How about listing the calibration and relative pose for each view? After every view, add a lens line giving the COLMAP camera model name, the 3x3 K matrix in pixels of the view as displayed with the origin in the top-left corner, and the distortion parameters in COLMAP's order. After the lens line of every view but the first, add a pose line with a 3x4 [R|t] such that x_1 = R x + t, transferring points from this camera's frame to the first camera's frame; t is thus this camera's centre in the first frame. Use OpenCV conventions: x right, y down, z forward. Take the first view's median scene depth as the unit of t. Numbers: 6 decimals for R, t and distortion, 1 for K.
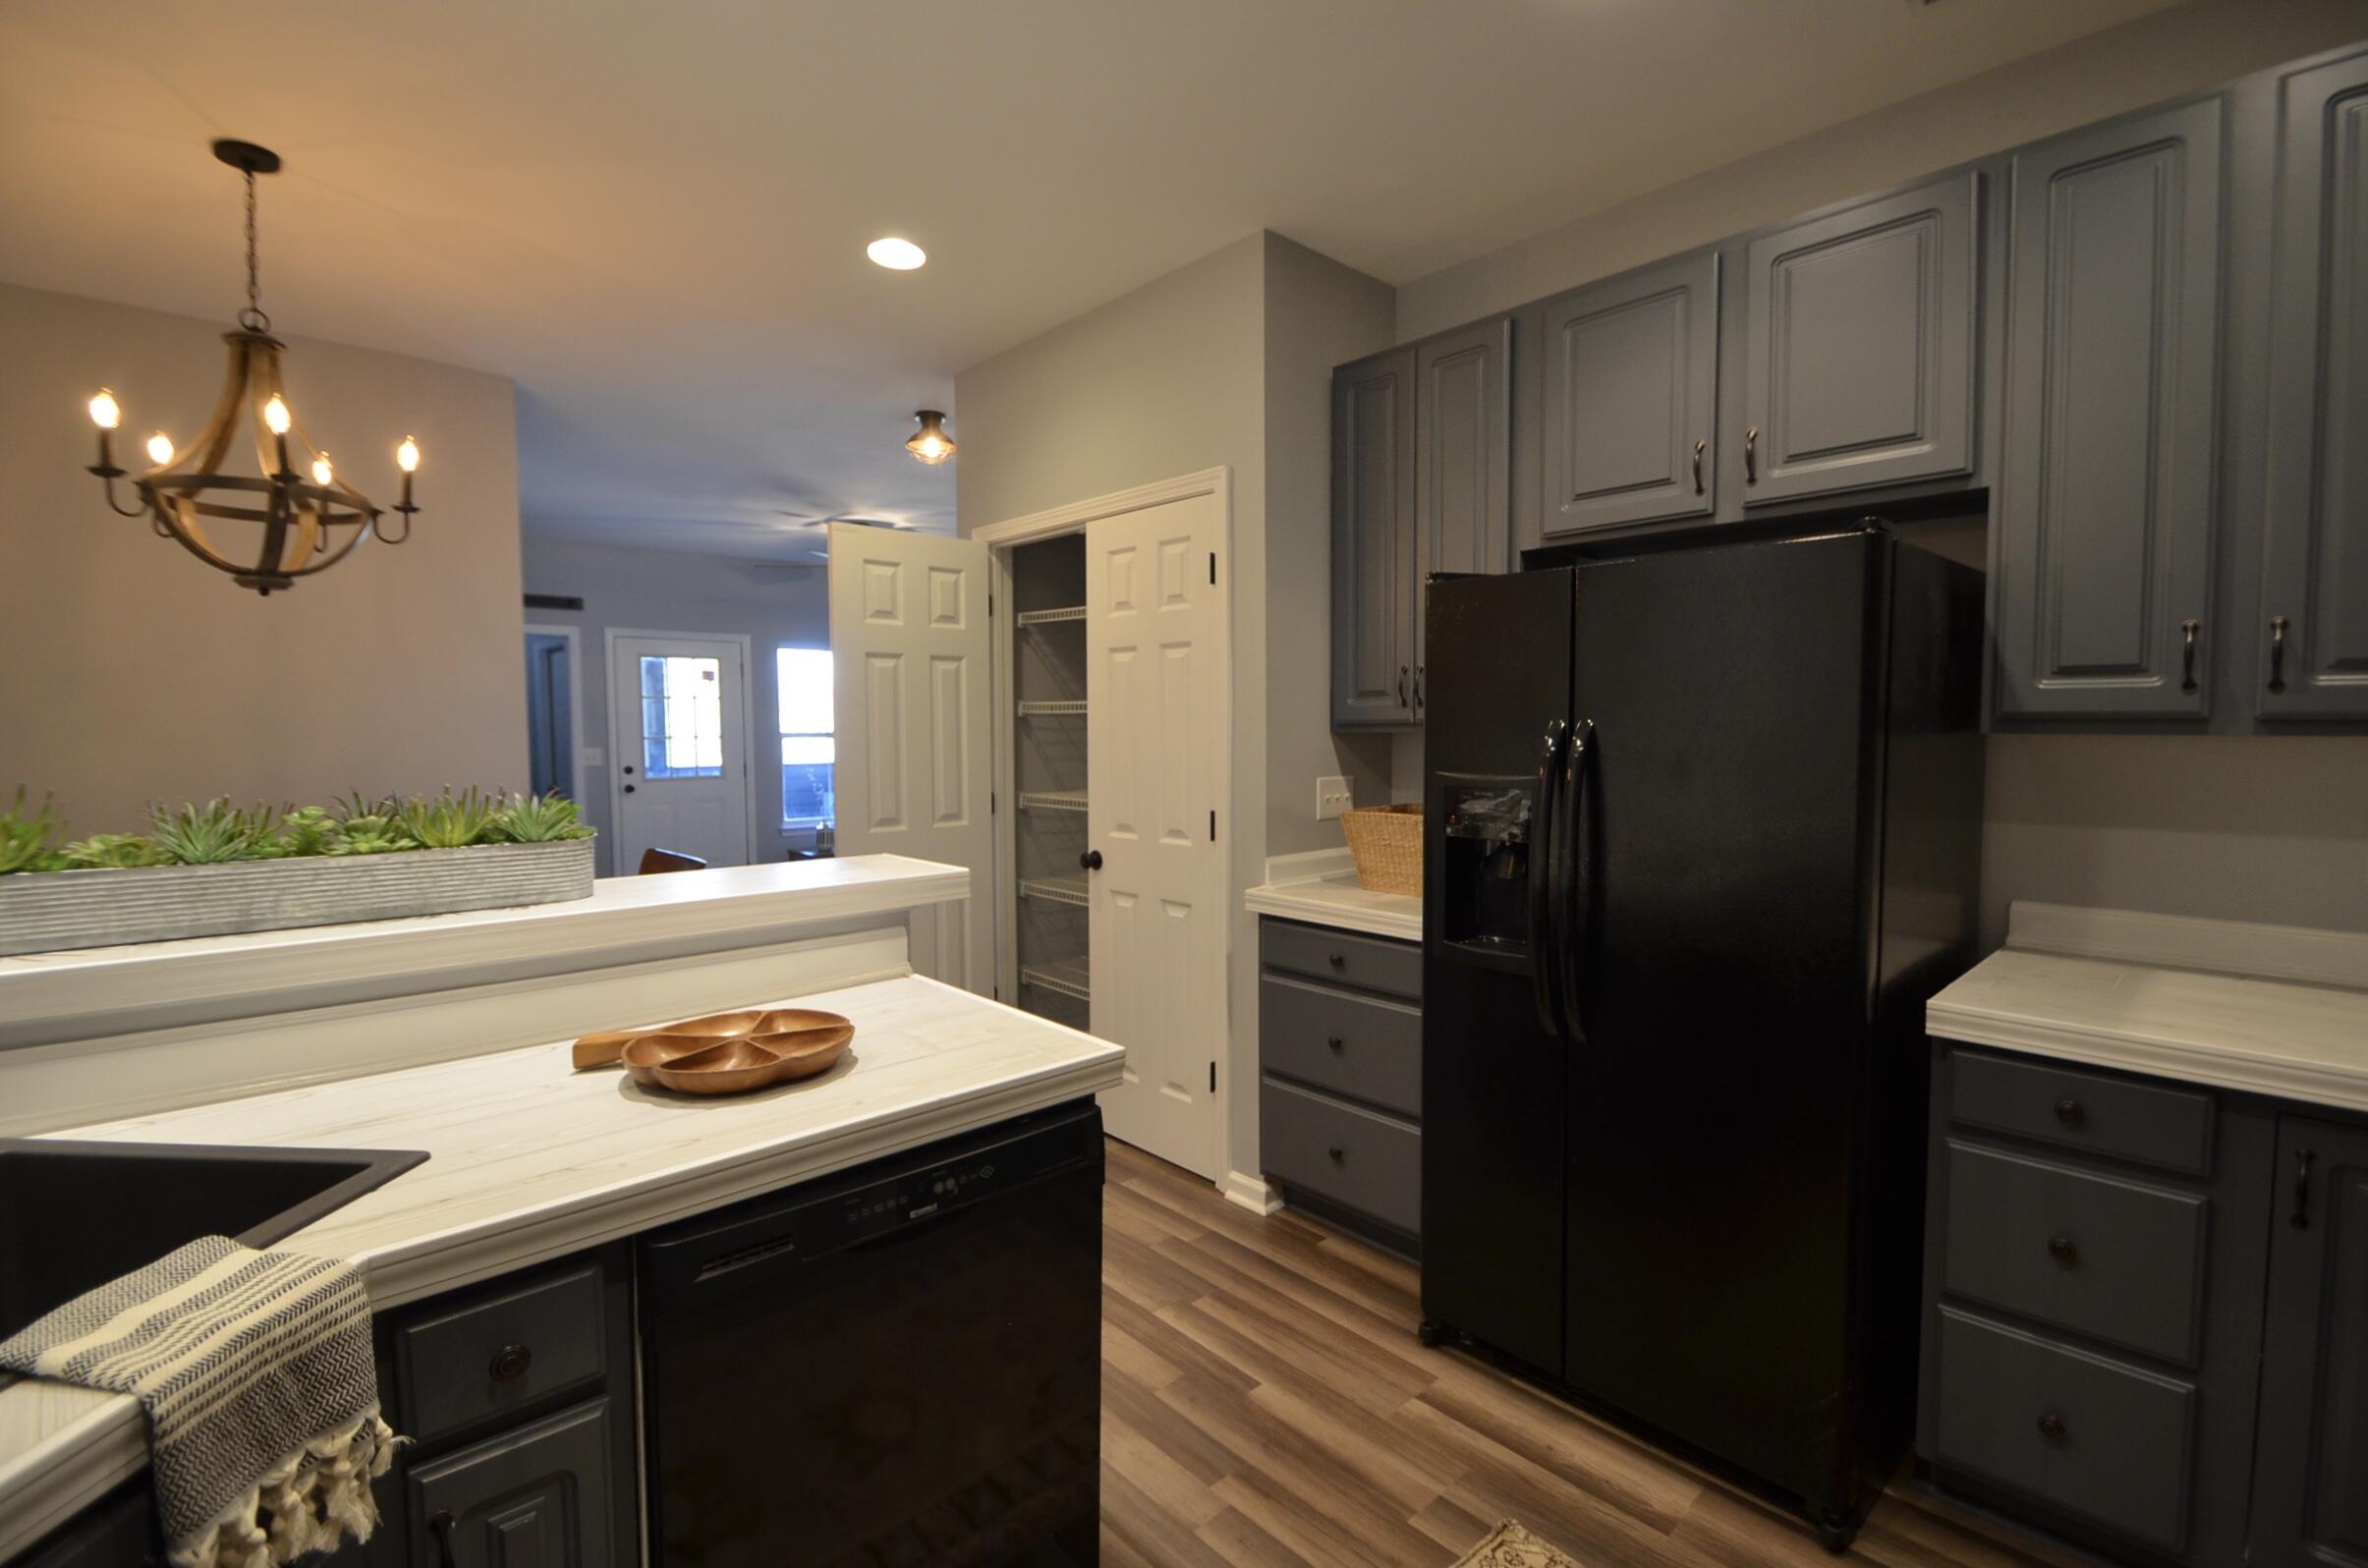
lens RADIAL K [[1030.9, 0, 1198.8], [0, 1030.9, 782.8], [0, 0, 1]] dist [0.001975, -0.010398]
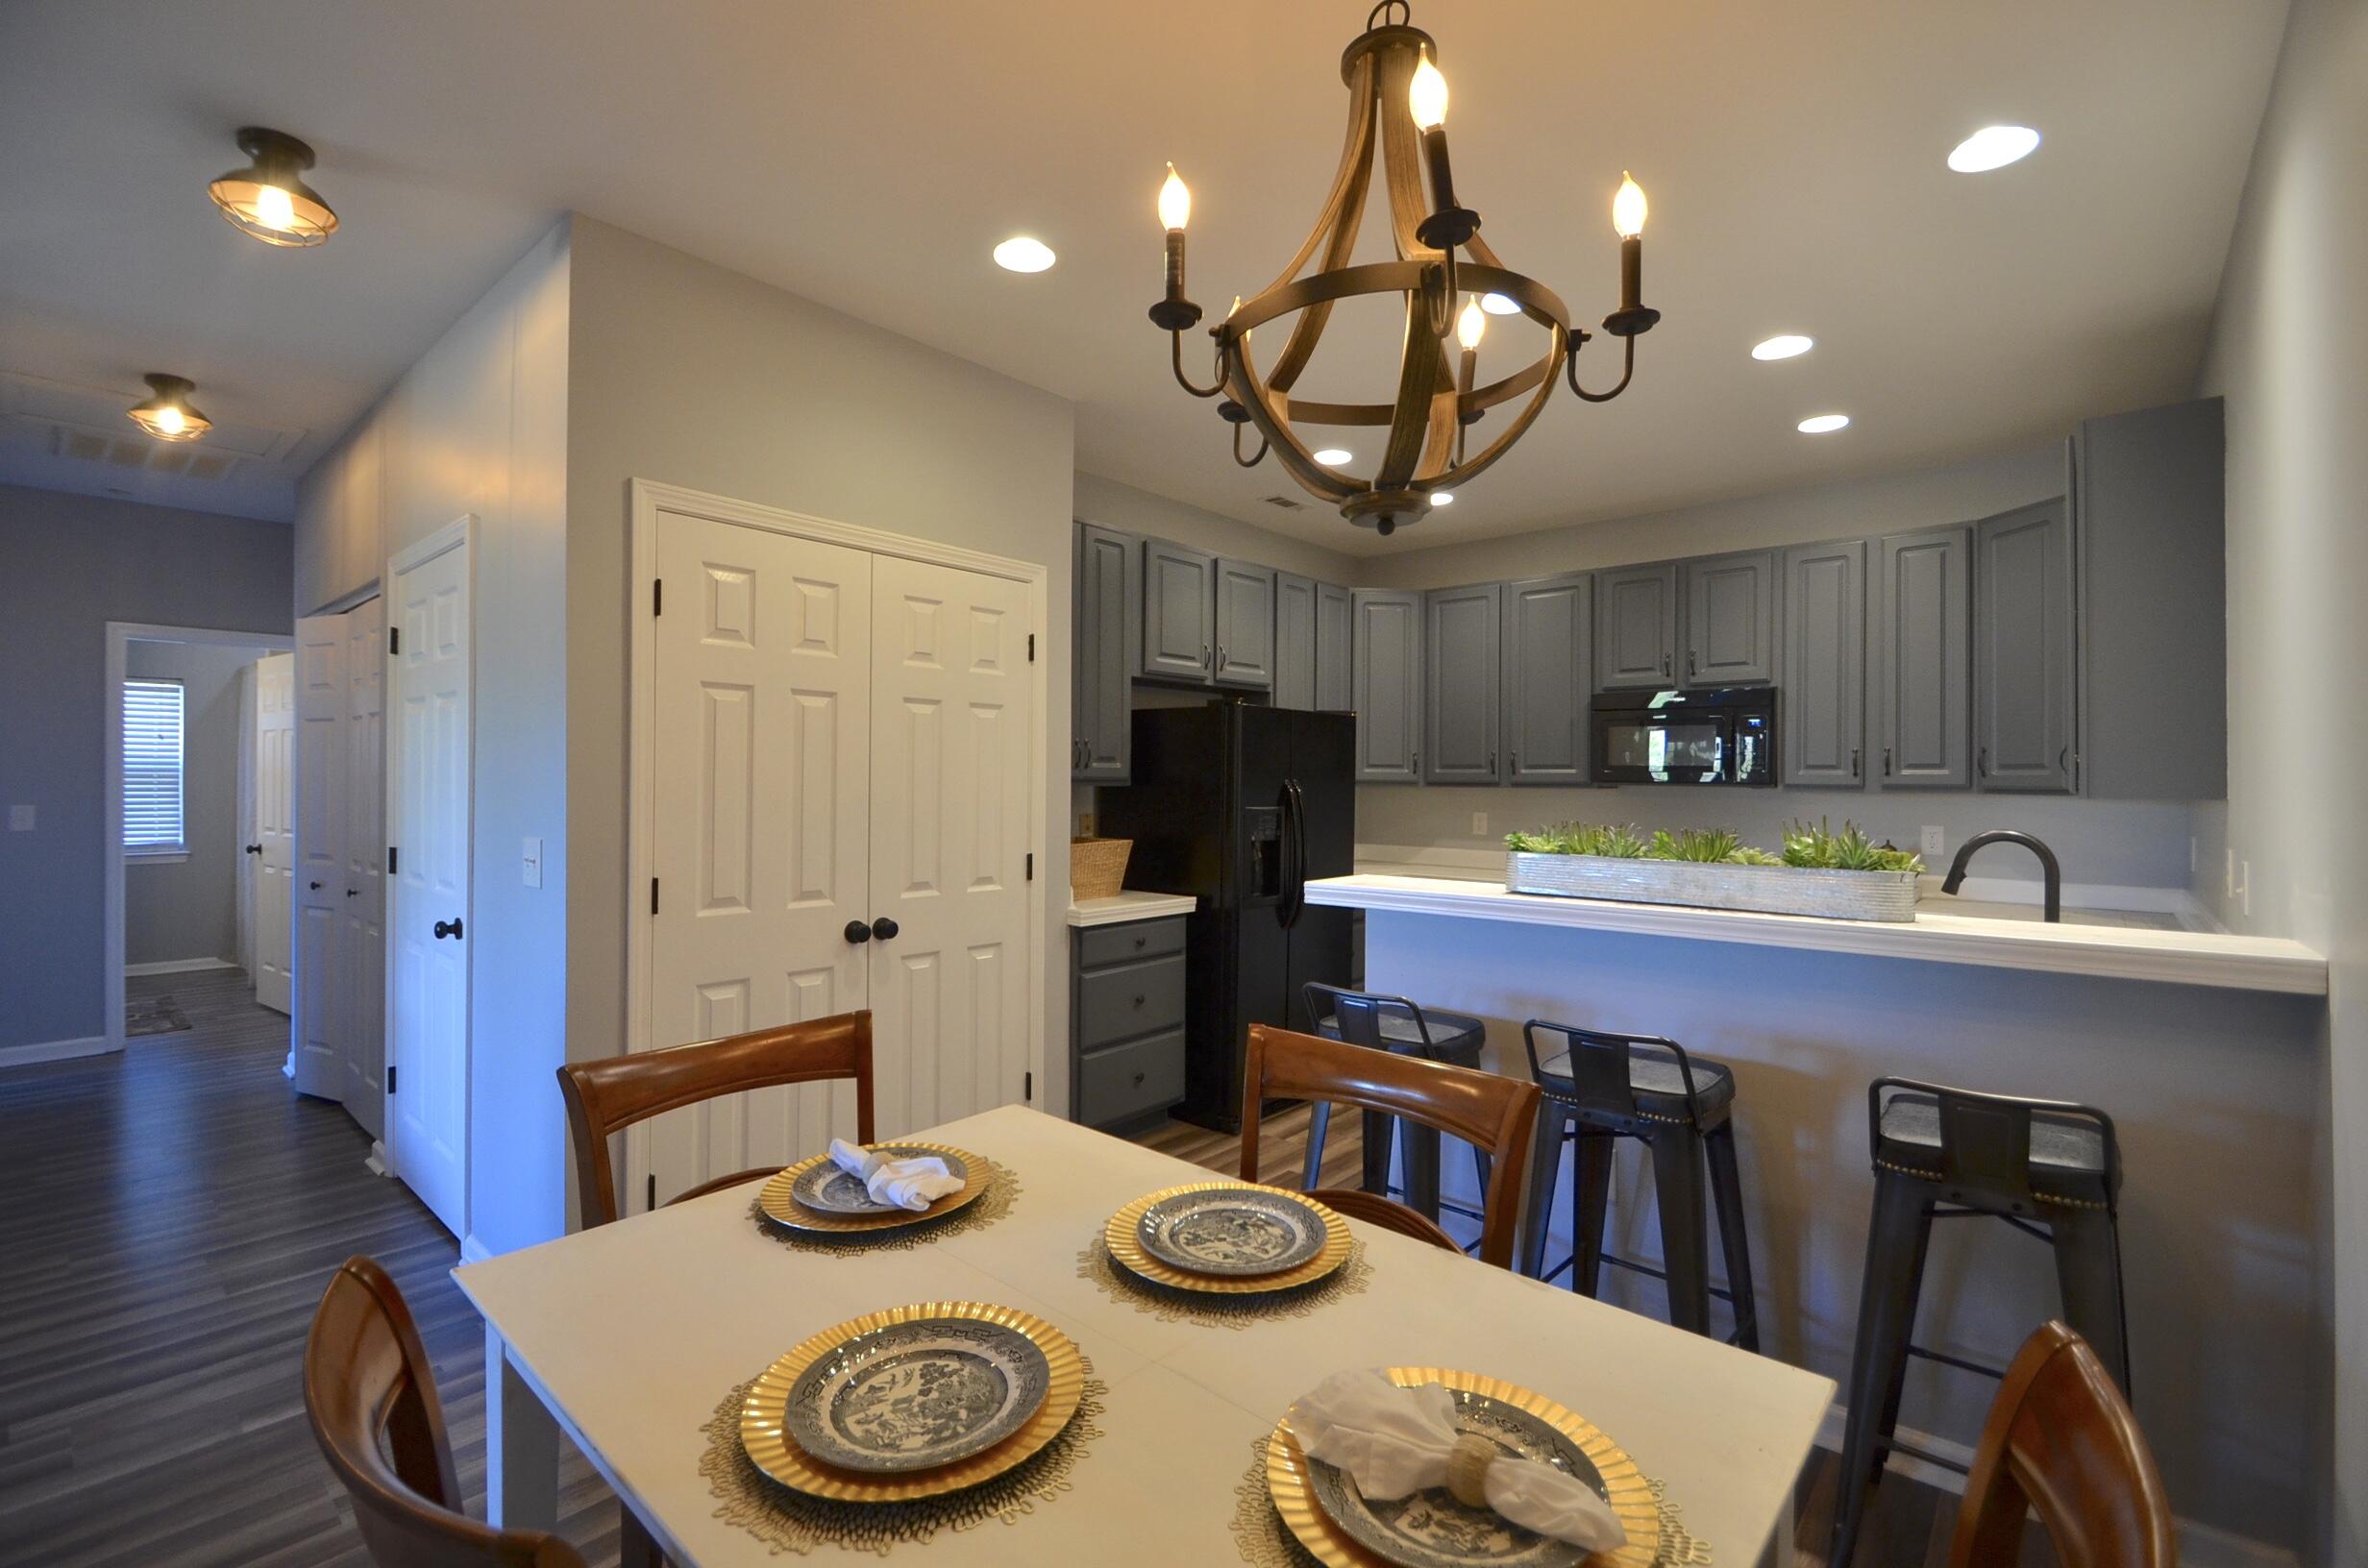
lens RADIAL K [[1030.8, 0, 1183.1], [0, 1030.8, 776.8], [0, 0, 1]] dist [0.001975, -0.010398]
pose [[-0.086174, 0.004828, 0.996268, -1.468768], [0.047138, 0.998888, -0.000763, -0.063991], [-0.995164, 0.046896, -0.086305, 1.169954]]
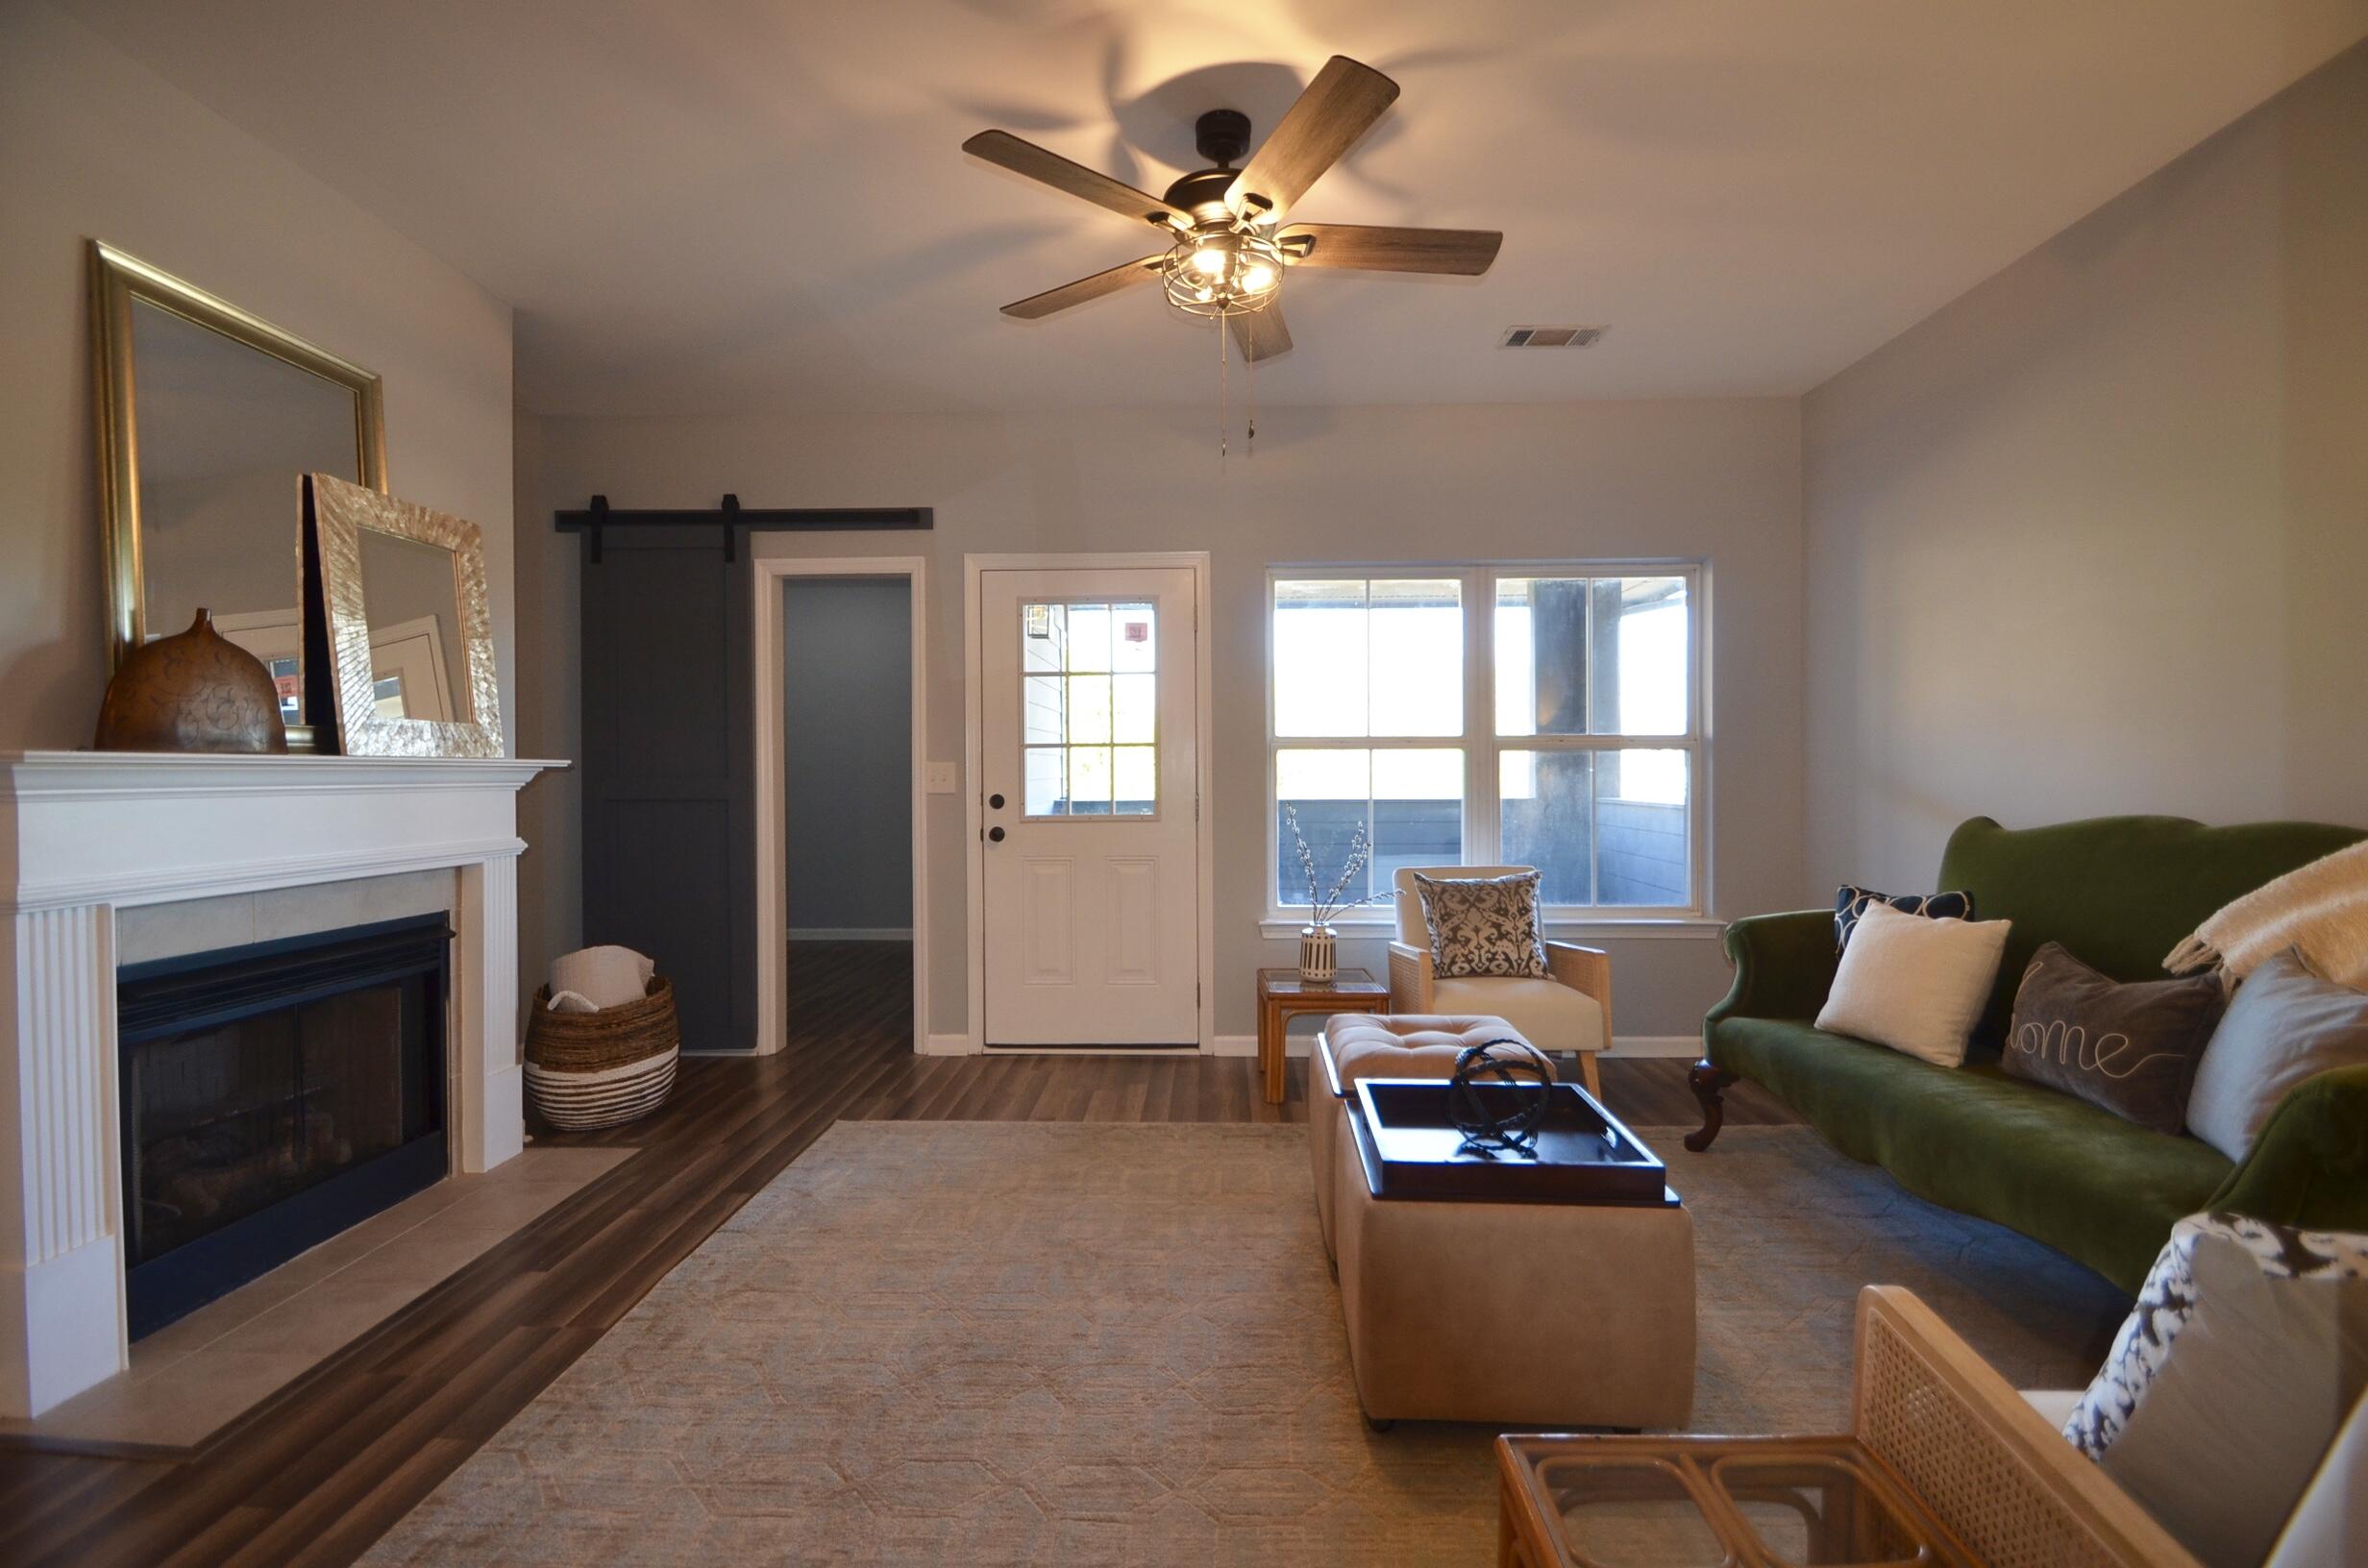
lens RADIAL K [[1030.8, 0, 1192.5], [0, 1030.8, 776.3], [0, 0, 1]] dist [0.001975, -0.010398]
pose [[0.707801, 0.004921, -0.706395, -0.242081], [-0.035890, 0.998935, -0.029002, -0.043834], [0.705500, 0.045880, 0.707223, 2.180425]]
